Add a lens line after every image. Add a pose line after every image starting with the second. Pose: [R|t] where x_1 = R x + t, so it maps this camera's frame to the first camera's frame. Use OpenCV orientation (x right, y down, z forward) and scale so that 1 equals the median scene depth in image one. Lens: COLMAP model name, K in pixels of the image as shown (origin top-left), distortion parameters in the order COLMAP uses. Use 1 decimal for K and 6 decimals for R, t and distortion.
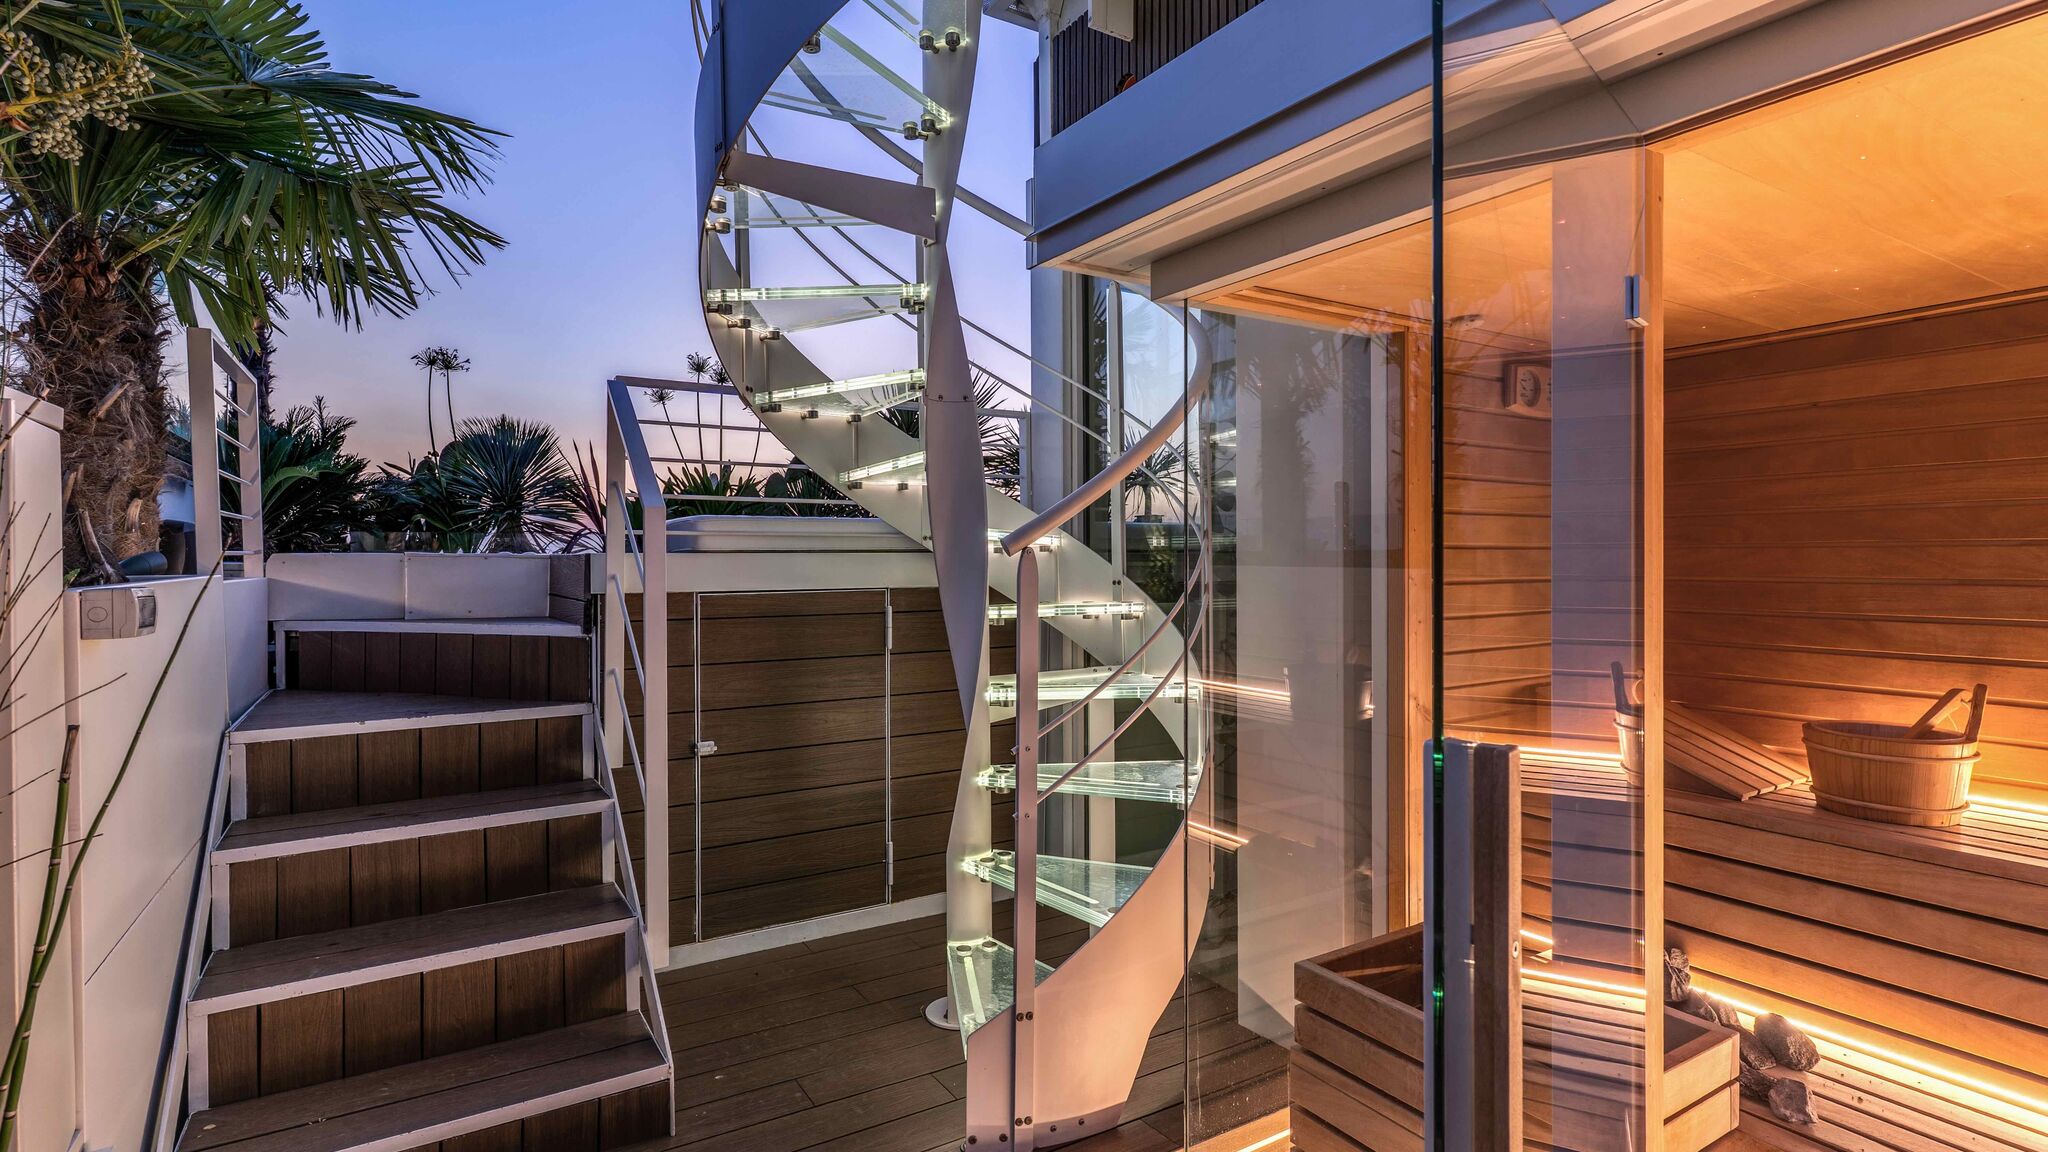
lens RADIAL K [[997.4, 0, 1028.1], [0, 997.4, 572.3], [0, 0, 1]] dist [0.000772, -0.001189]
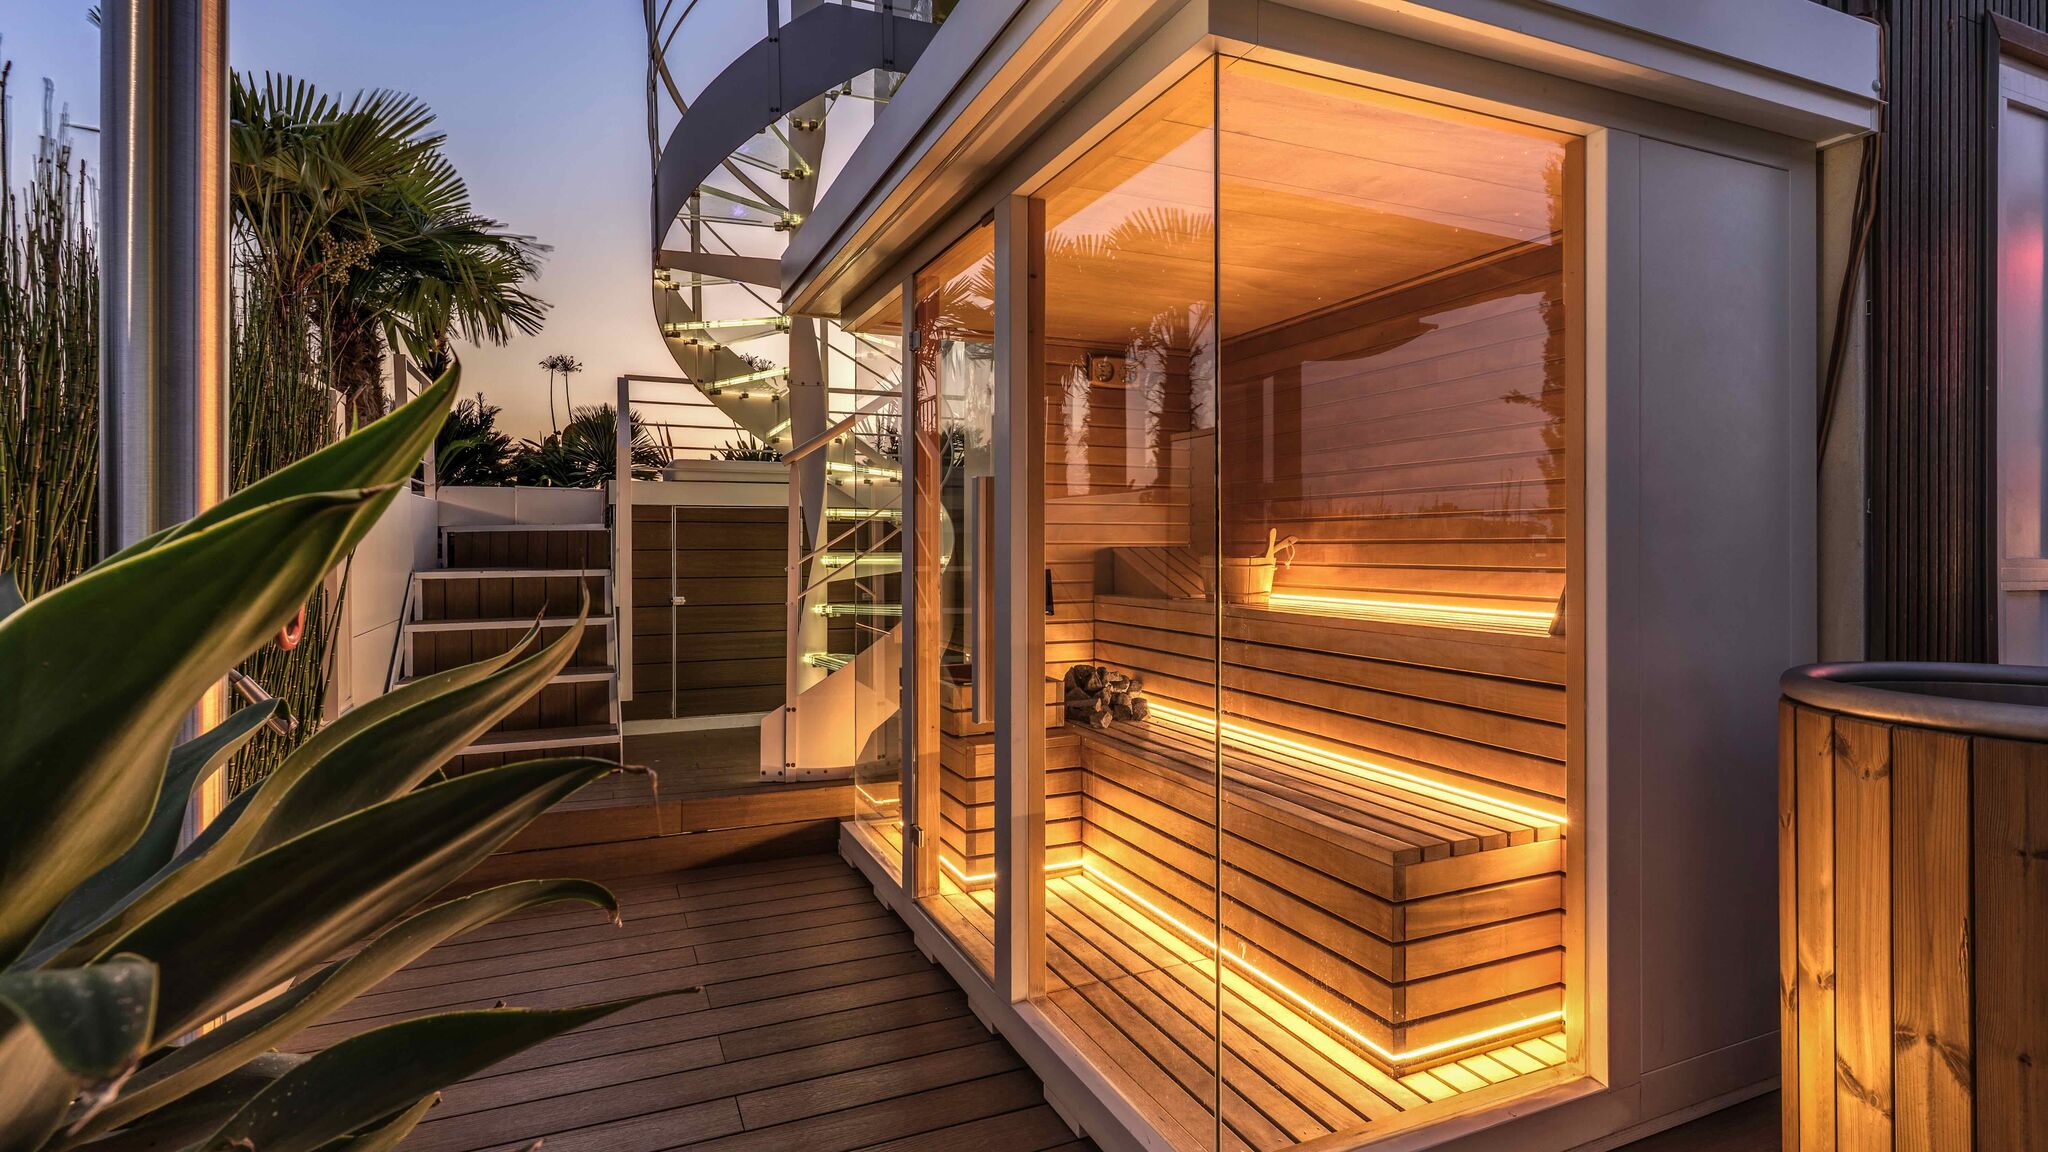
lens RADIAL K [[997.4, 0, 1018.9], [0, 997.4, 560.5], [0, 0, 1]] dist [0.000772, -0.001189]
pose [[0.989616, 0.003597, -0.143694, 0.481247], [-0.003246, 0.999991, 0.002673, 0.107996], [0.143703, -0.002178, 0.989619, -0.560626]]
